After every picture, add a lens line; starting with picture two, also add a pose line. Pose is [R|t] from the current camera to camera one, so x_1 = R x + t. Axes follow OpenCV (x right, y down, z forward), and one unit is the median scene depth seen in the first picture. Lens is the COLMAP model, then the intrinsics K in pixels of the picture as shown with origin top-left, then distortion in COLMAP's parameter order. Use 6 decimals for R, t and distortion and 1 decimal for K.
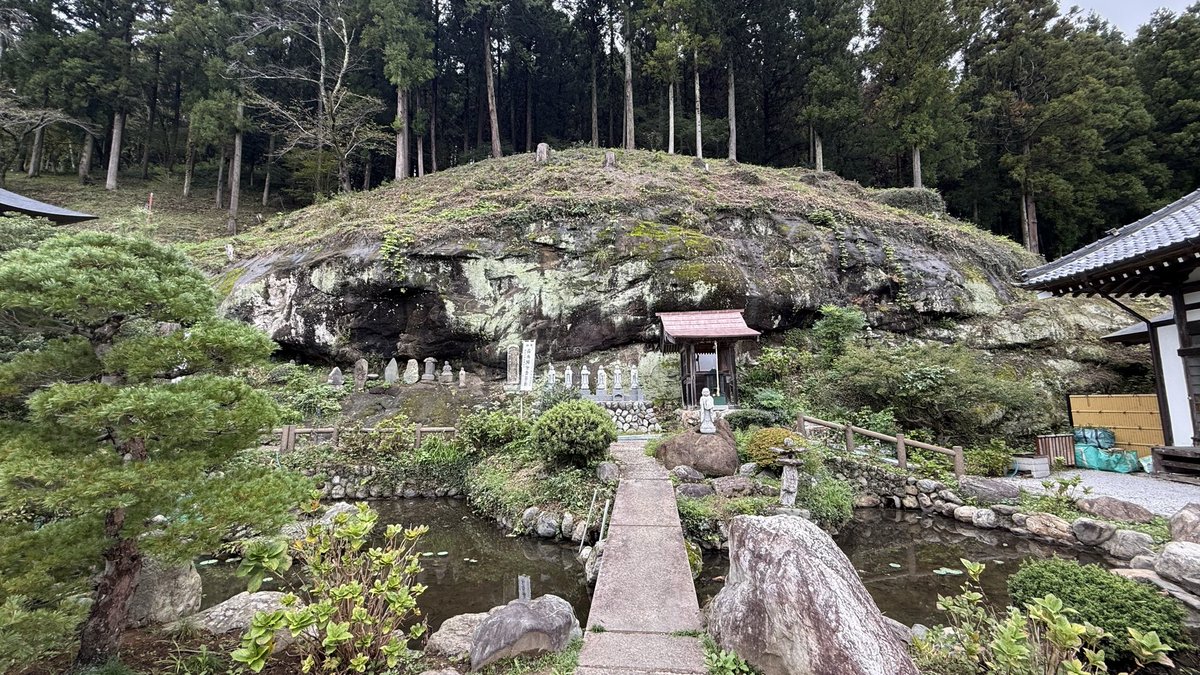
lens RADIAL K [[481.2, 0, 600.0], [0, 481.2, 337.5], [0, 0, 1]] dist [-0.001097, -0.000170]
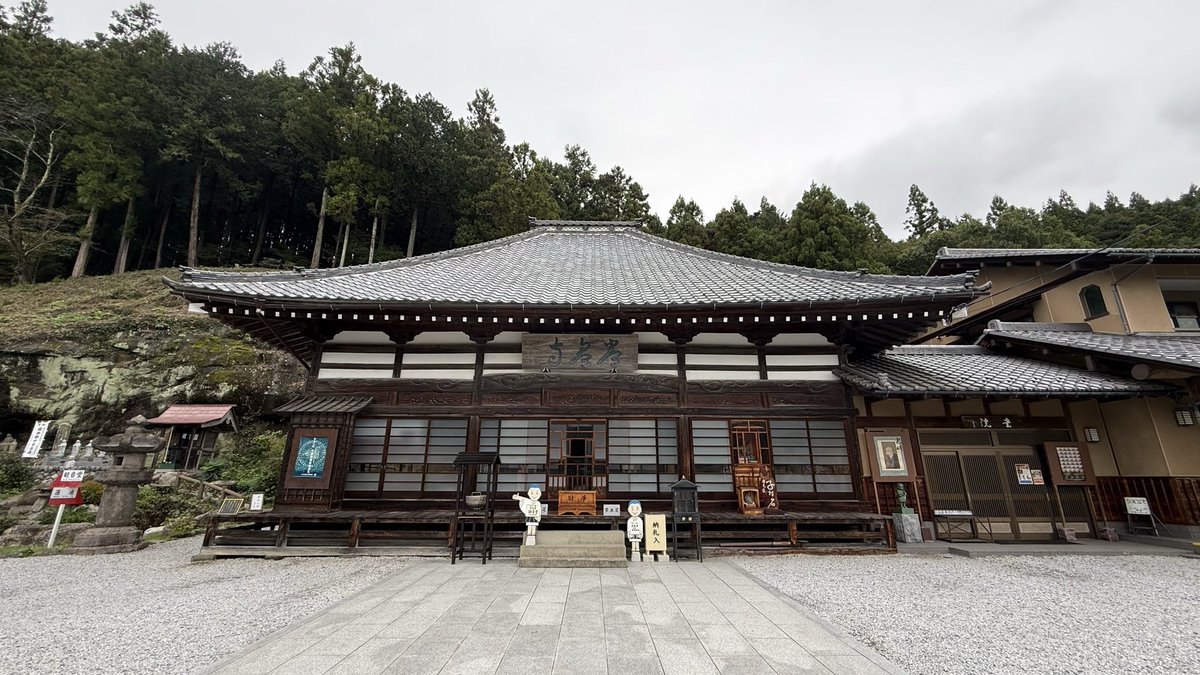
lens RADIAL K [[481.2, 0, 600.0], [0, 481.2, 337.5], [0, 0, 1]] dist [-0.001097, -0.000170]
pose [[0.976294, 0.069341, 0.205040, 0.948790], [-0.036287, 0.986323, -0.160778, -0.056784], [-0.213384, 0.149527, 0.965458, -0.621540]]
